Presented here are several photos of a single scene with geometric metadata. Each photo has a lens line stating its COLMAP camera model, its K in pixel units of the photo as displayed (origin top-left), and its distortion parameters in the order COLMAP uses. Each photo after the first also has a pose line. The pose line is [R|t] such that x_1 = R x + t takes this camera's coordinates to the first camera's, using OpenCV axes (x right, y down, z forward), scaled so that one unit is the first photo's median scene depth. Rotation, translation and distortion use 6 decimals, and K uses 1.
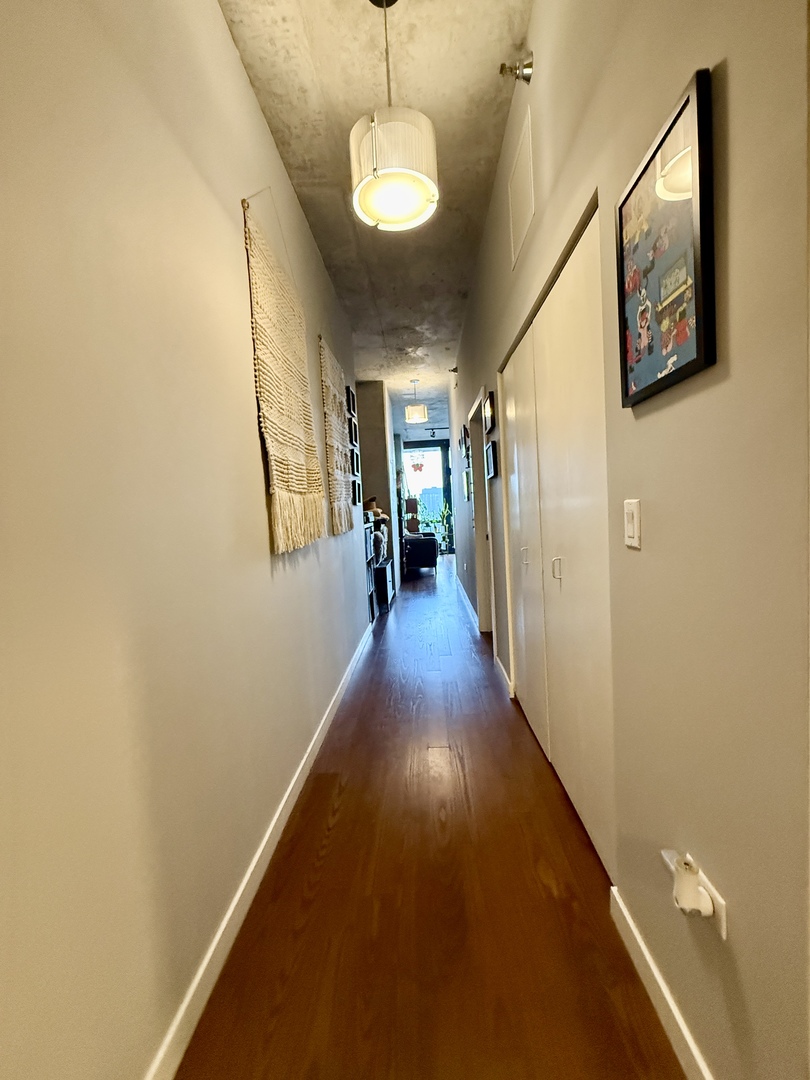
lens RADIAL K [[431.0, 0, 405.1], [0, 431.0, 537.3], [0, 0, 1]] dist [-0.001972, -0.000131]
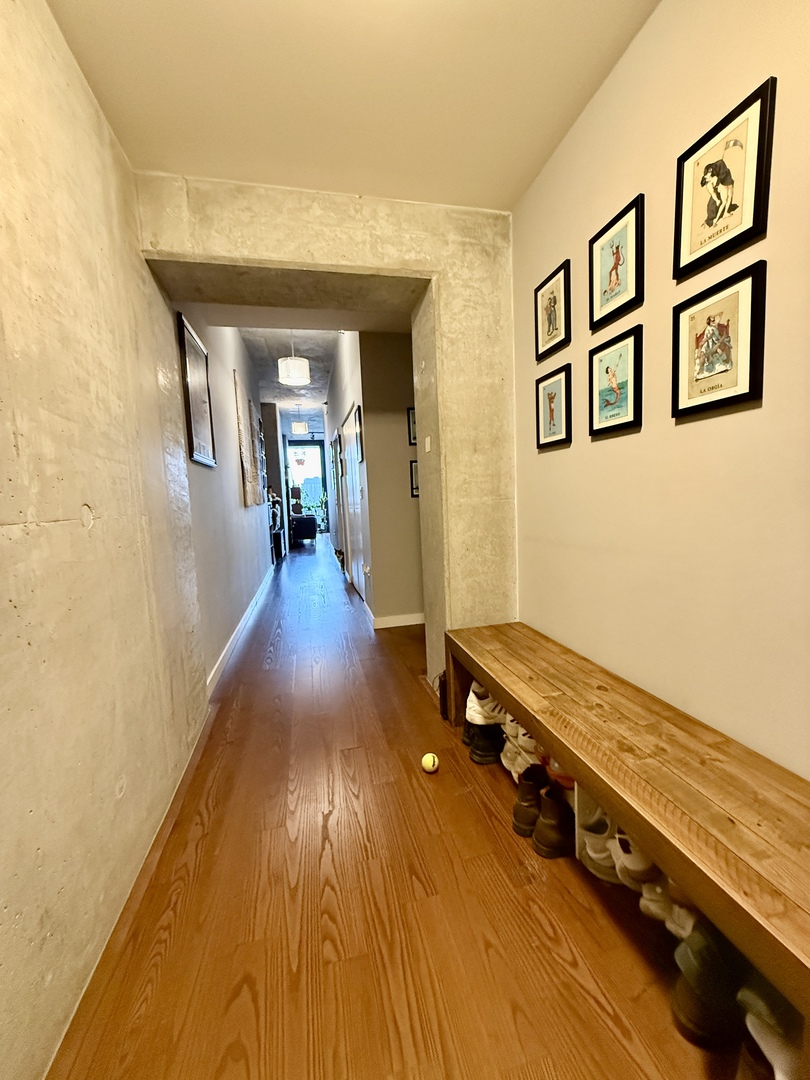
lens RADIAL K [[431.0, 0, 405.1], [0, 431.0, 537.3], [0, 0, 1]] dist [-0.001972, -0.000131]
pose [[0.963950, -0.010121, 0.265892, -0.017334], [0.004449, 0.999750, 0.021928, 0.038250], [-0.266047, -0.019955, 0.963753, -0.382762]]
